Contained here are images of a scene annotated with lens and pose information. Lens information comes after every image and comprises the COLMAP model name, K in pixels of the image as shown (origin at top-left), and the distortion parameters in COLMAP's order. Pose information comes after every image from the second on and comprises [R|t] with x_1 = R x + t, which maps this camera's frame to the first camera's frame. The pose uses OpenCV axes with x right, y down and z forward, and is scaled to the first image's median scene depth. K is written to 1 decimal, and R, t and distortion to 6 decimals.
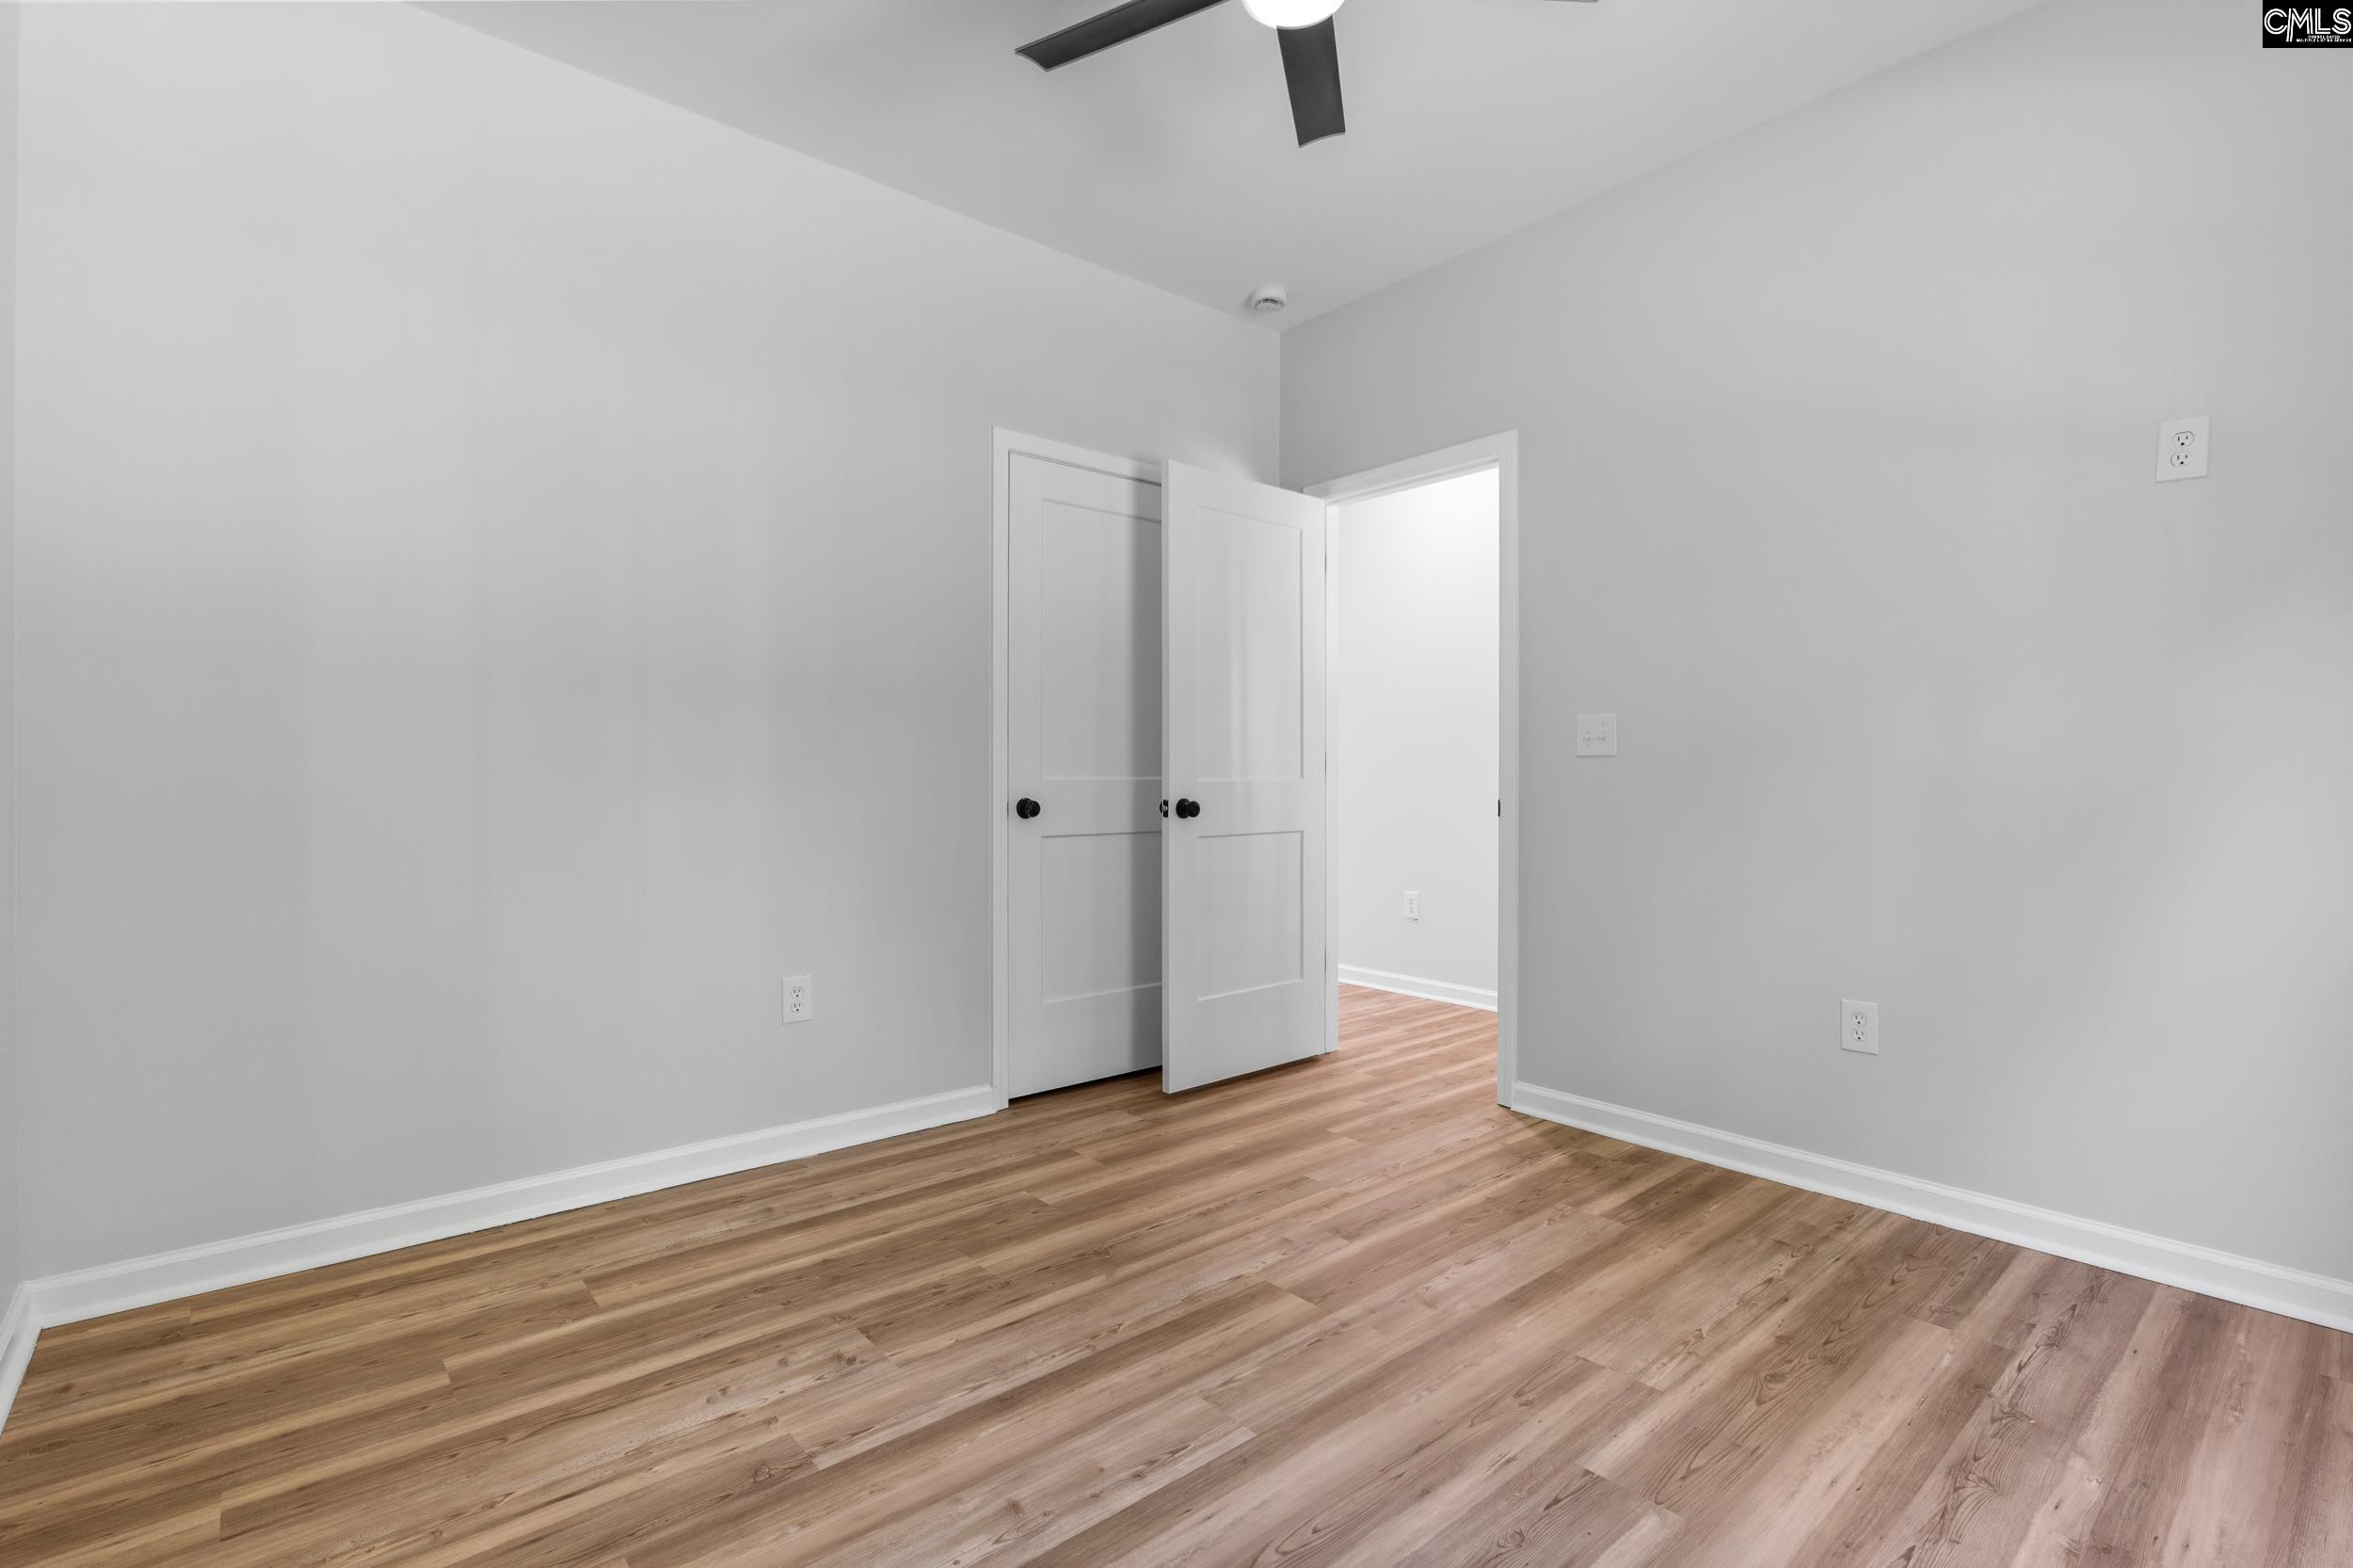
lens RADIAL K [[1105.5, 0, 1176.5], [0, 1105.5, 784.0], [0, 0, 1]] dist [-0.007927, 0.000149]
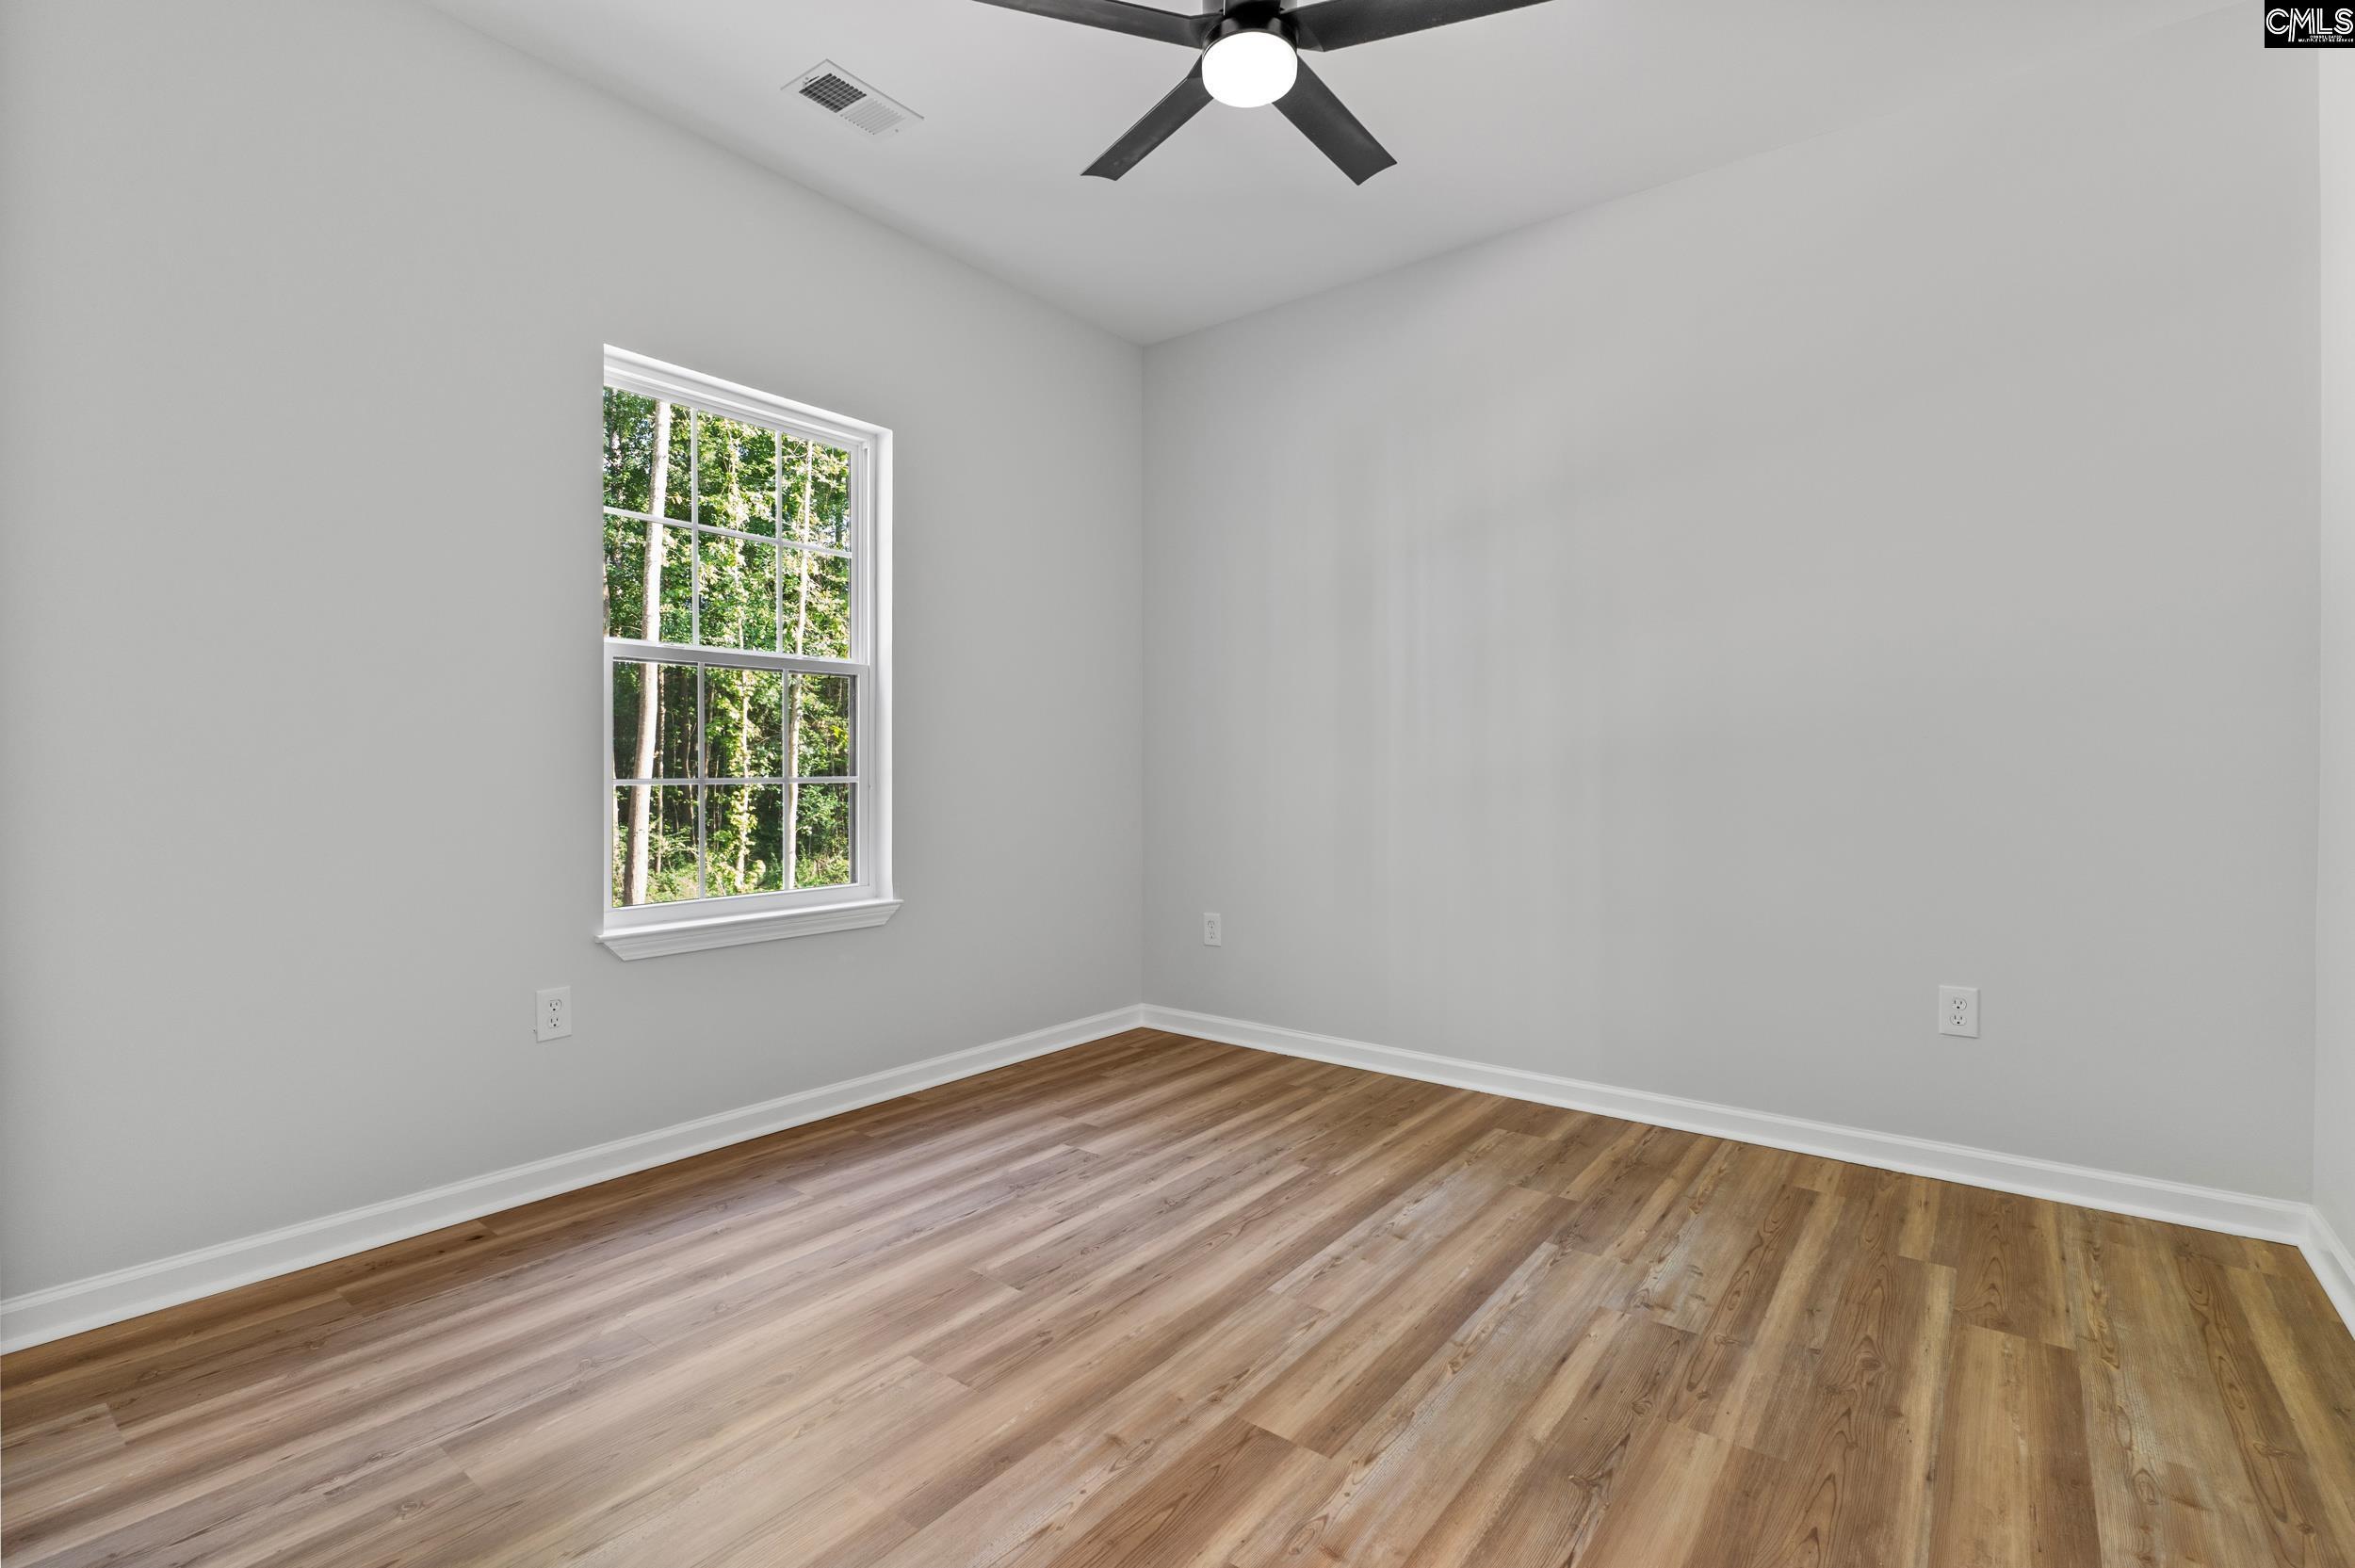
lens RADIAL K [[1106.3, 0, 1177.5], [0, 1106.3, 784.0], [0, 0, 1]] dist [-0.007927, 0.000149]
pose [[-0.979703, 0.000262, -0.200454, 0.381771], [-0.003917, 0.999783, 0.020453, -0.015073], [0.200416, 0.020823, -0.979490, 1.970731]]
